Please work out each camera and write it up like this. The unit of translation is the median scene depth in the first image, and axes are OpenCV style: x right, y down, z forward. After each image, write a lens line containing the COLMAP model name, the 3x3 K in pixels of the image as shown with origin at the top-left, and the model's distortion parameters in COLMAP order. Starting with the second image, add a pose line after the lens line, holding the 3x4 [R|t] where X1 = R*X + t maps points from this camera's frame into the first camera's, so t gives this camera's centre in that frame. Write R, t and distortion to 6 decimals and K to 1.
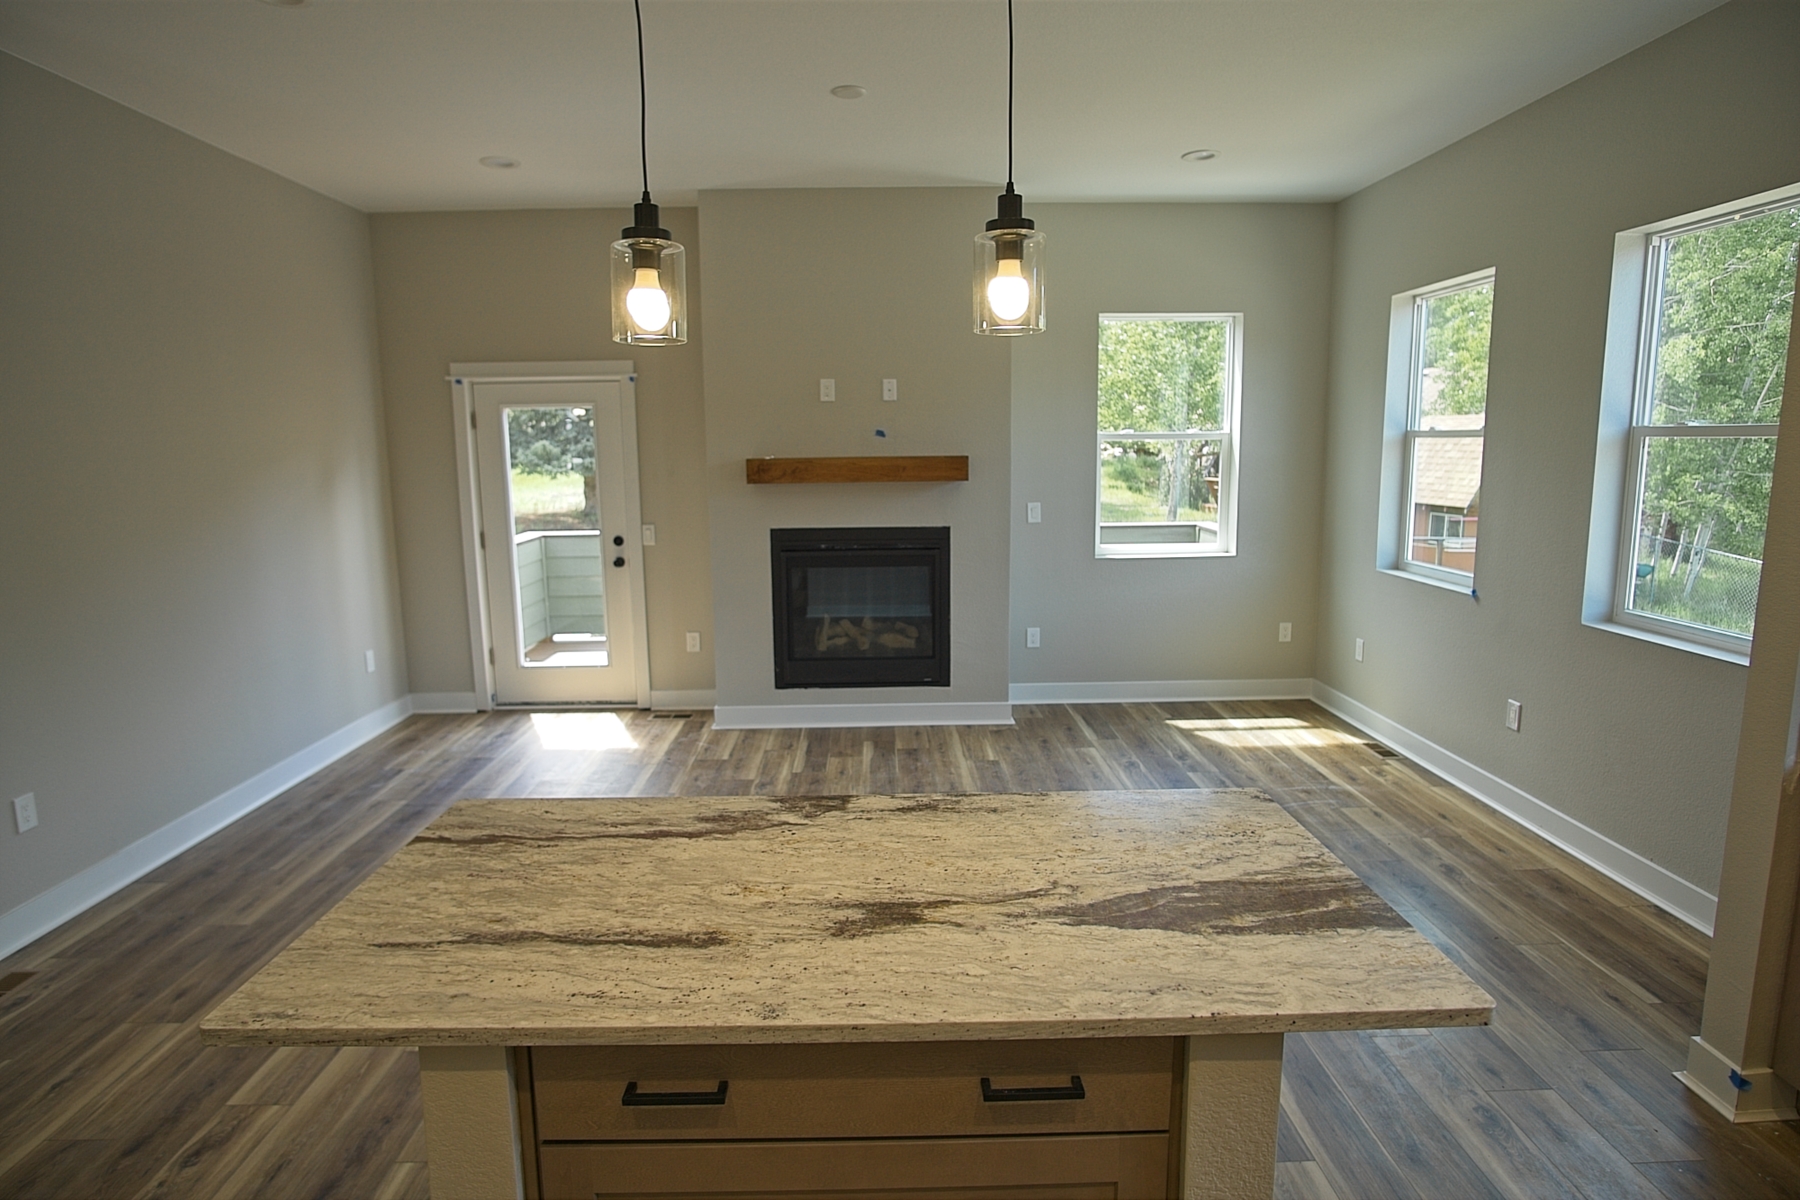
lens RADIAL K [[938.8, 0, 886.0], [0, 938.8, 596.3], [0, 0, 1]] dist [-0.027882, 0.000530]
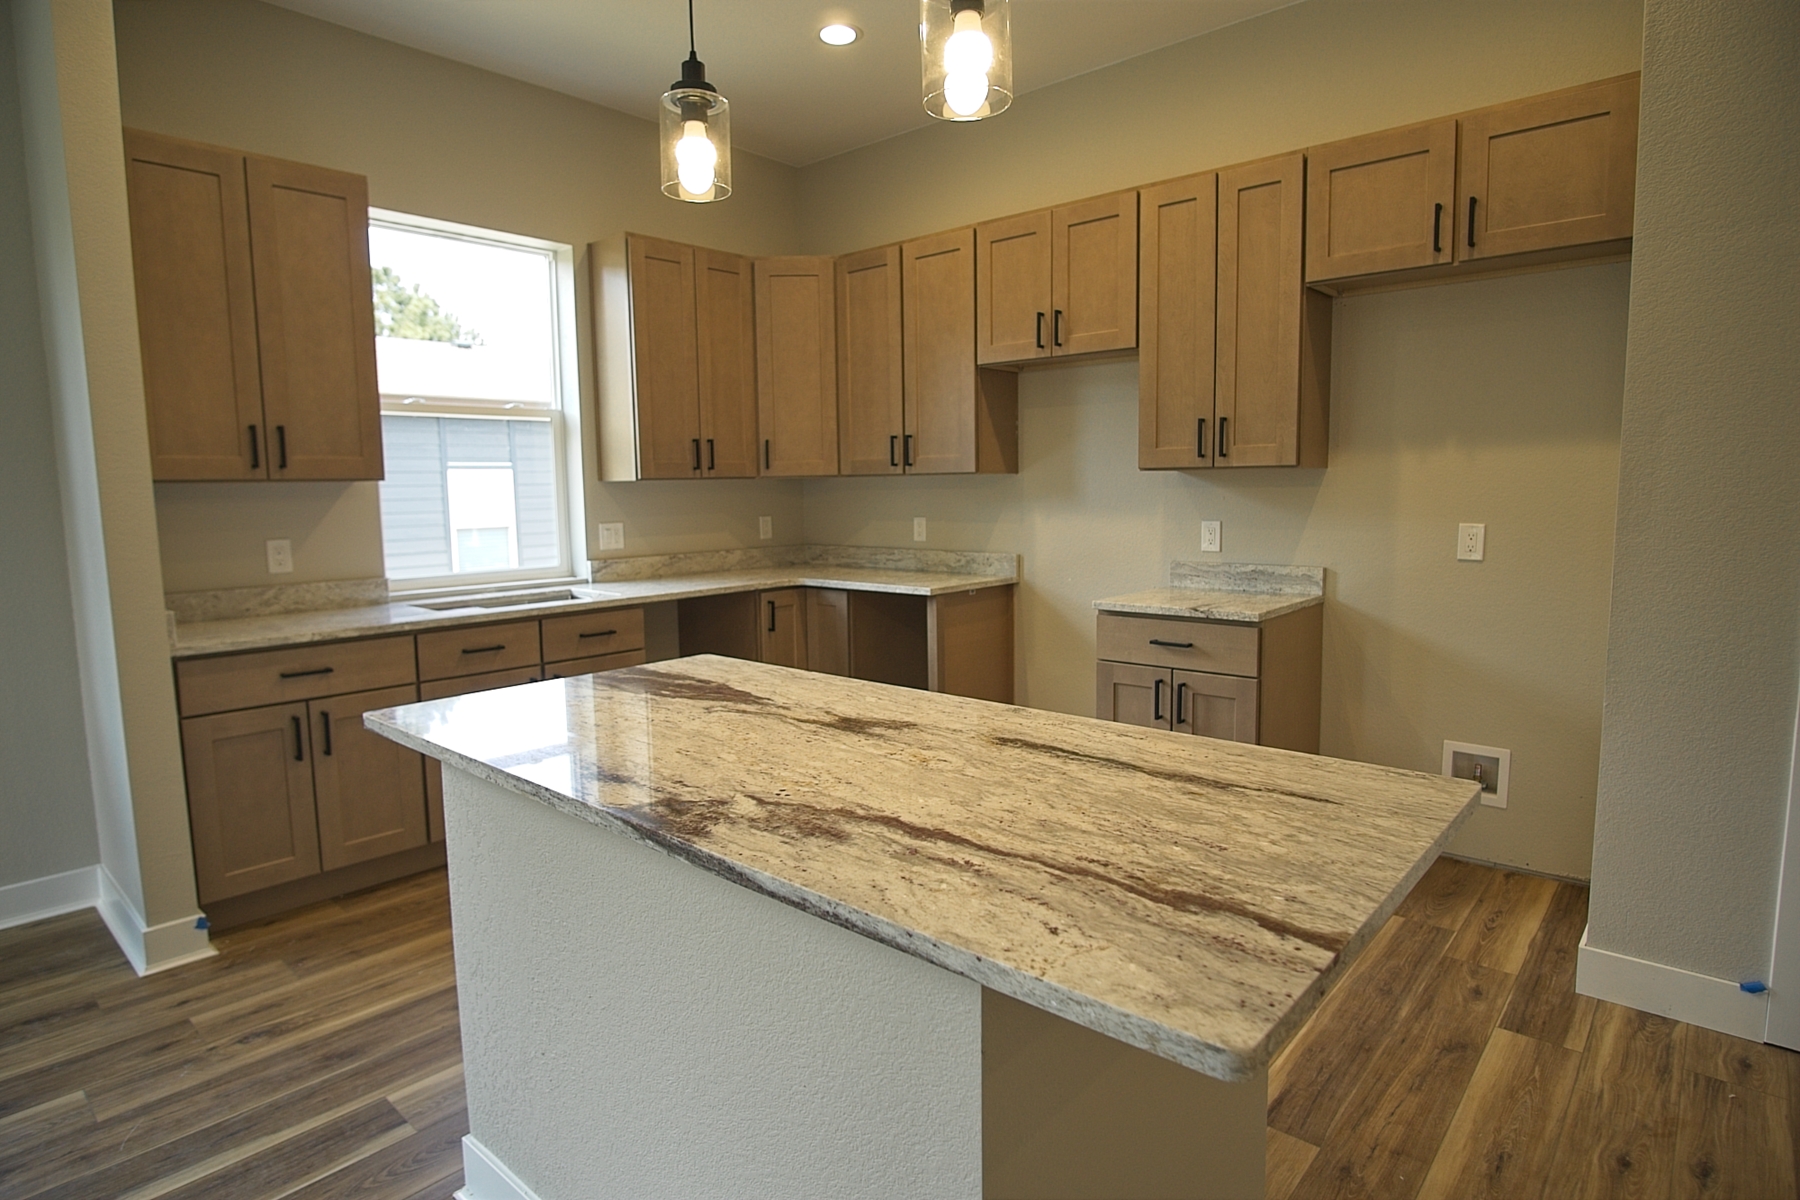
lens RADIAL K [[960.9, 0, 900.0], [0, 960.9, 600.0], [0, 0, 1]] dist [-0.037379, 0.001141]
pose [[-0.734137, -0.057037, 0.676601, -0.616125], [0.131795, 0.965545, 0.224396, -0.036197], [-0.666087, 0.253910, -0.701325, 1.343323]]
